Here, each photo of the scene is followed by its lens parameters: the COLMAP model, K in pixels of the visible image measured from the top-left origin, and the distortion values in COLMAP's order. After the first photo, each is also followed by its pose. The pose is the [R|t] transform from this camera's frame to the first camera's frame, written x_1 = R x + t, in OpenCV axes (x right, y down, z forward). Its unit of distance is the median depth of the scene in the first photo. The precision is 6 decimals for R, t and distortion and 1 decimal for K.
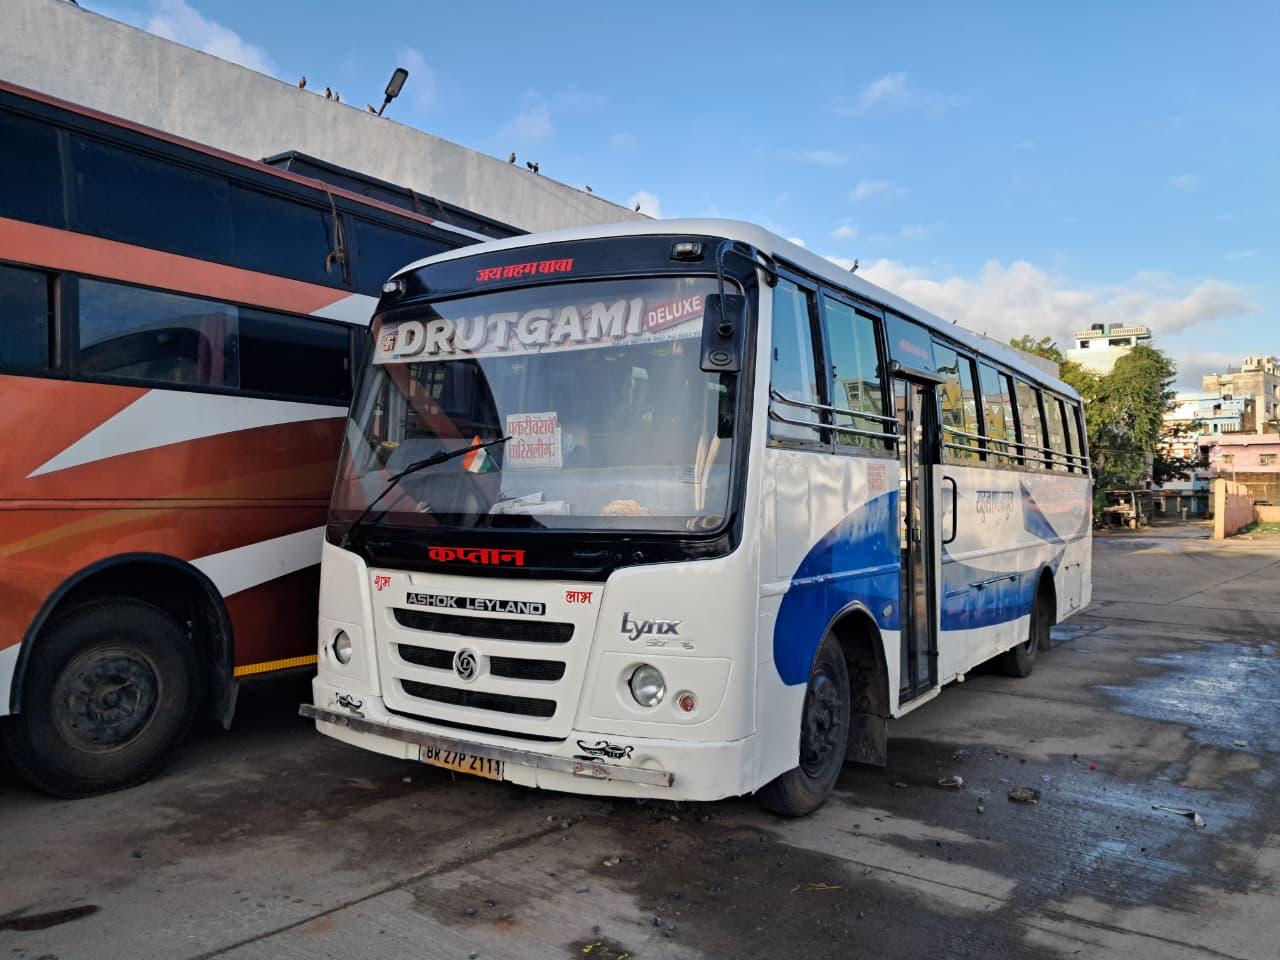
lens RADIAL K [[984.9, 0, 641.7], [0, 984.9, 460.1], [0, 0, 1]] dist [-0.042704, 0.086026]
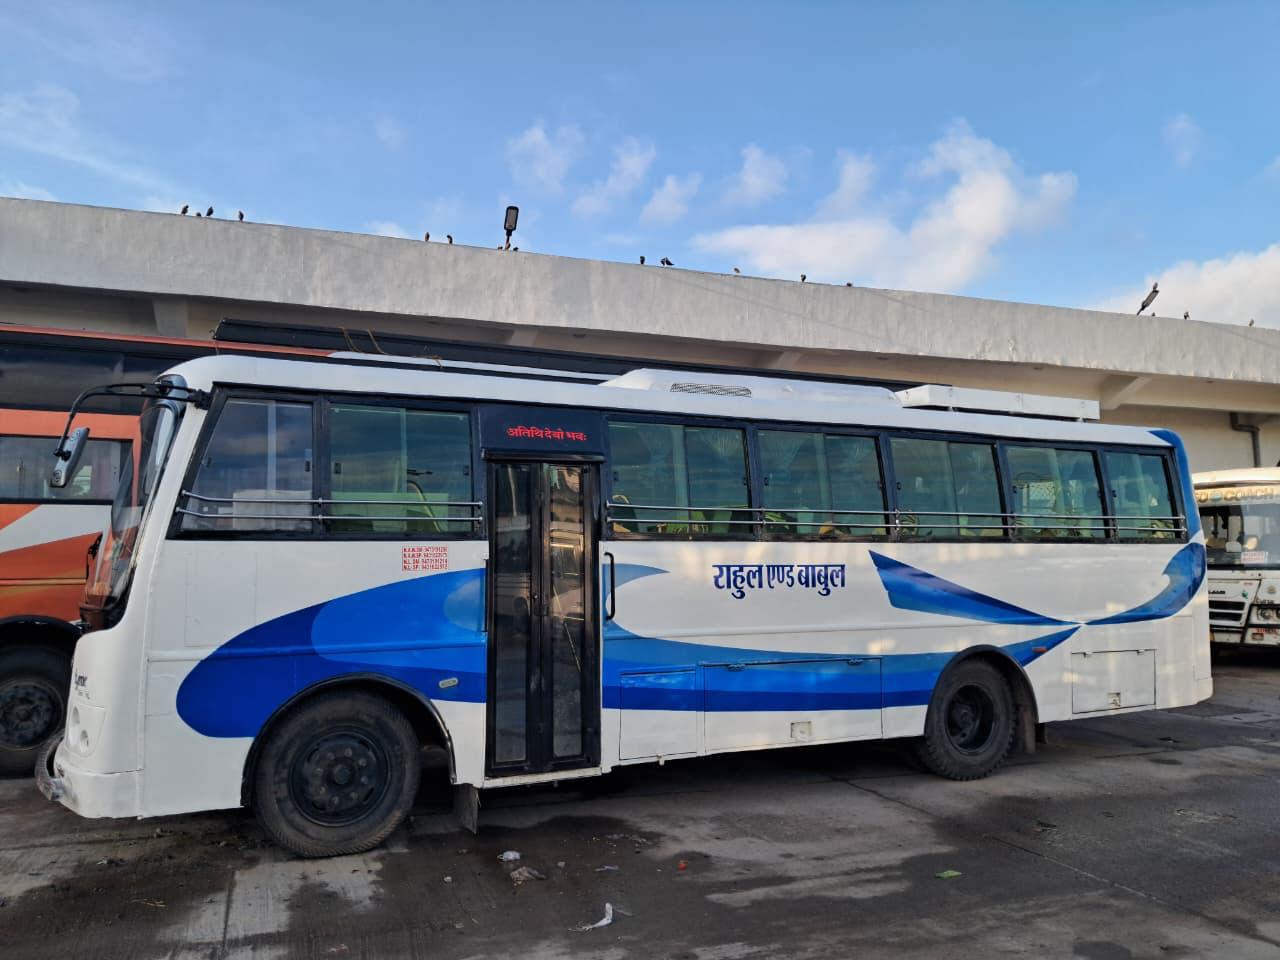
lens RADIAL K [[959.3, 0, 640.0], [0, 959.3, 480.0], [0, 0, 1]] dist [0.041006, -0.066617]
pose [[0.863842, -0.052165, -0.501054, 0.867050], [0.027839, 0.998048, -0.055911, -0.002118], [0.502992, 0.034349, 0.863608, 0.167477]]
